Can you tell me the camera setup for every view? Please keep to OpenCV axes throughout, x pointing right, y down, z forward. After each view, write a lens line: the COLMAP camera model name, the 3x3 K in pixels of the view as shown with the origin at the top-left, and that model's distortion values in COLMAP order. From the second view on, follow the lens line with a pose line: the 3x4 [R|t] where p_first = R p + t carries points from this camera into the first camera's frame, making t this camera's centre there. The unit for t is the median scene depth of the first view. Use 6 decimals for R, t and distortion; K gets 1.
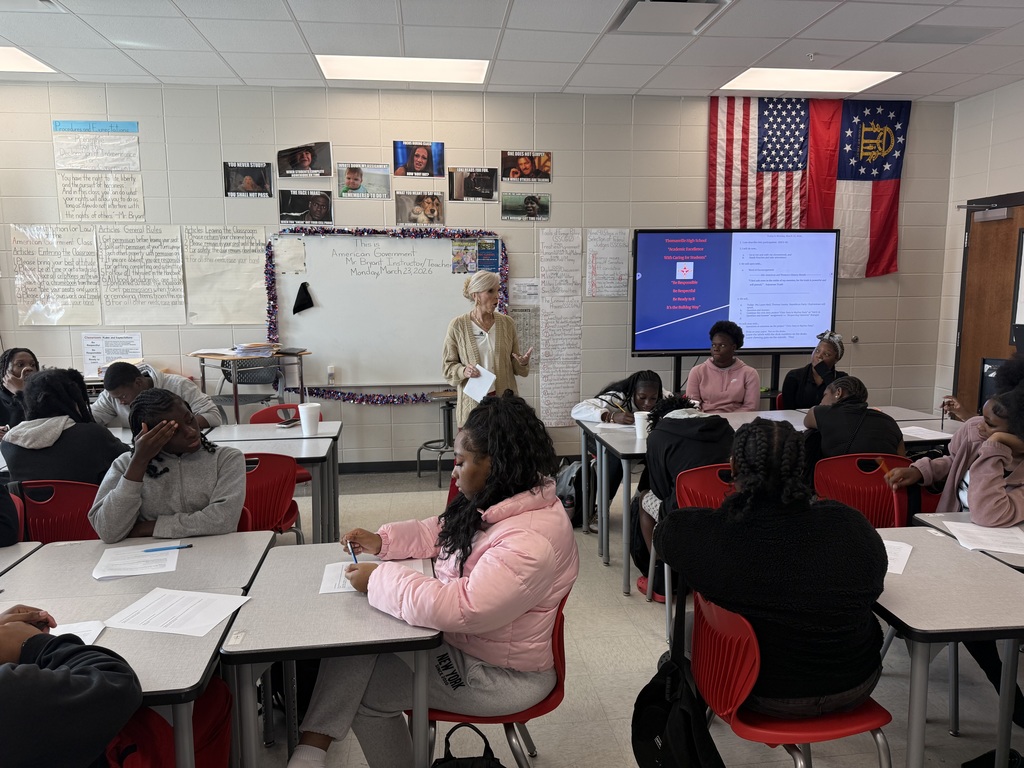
lens RADIAL K [[718.8, 0, 512.6], [0, 718.8, 389.1], [0, 0, 1]] dist [0.070009, -0.103938]
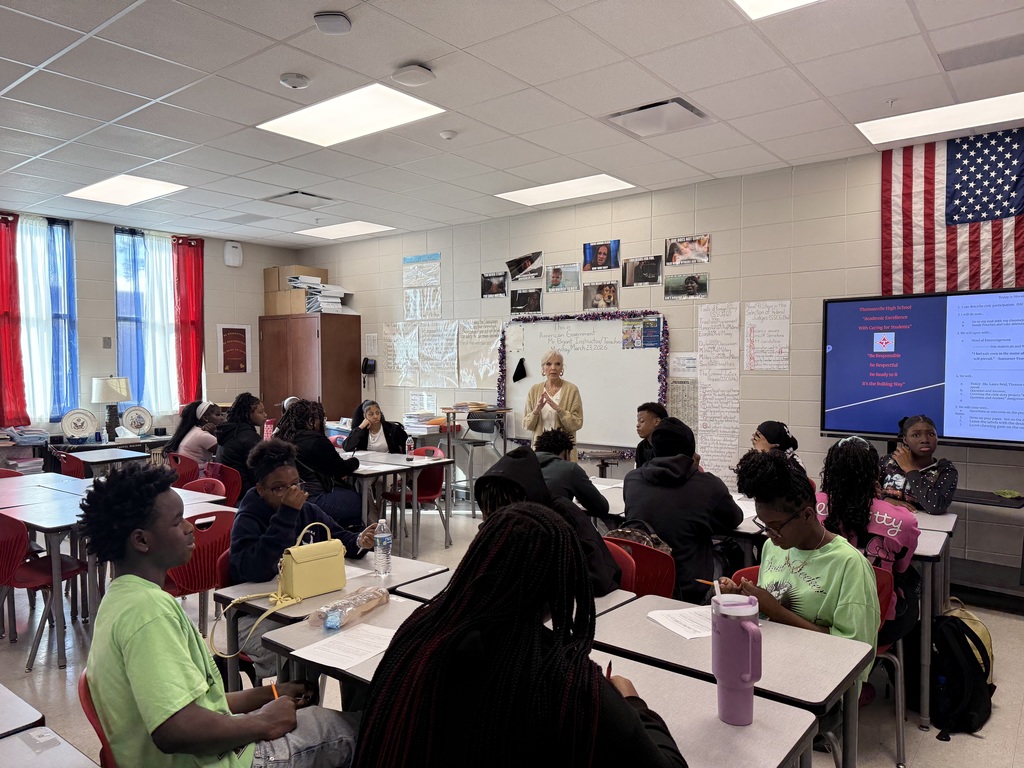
lens RADIAL K [[718.9, 0, 512.0], [0, 718.9, 384.0], [0, 0, 1]] dist [0.081004, -0.079312]
pose [[0.711475, 0.023908, -0.702305, 0.593202], [-0.091431, 0.994075, -0.058785, -0.023106], [0.696738, 0.106037, 0.709445, 0.073206]]
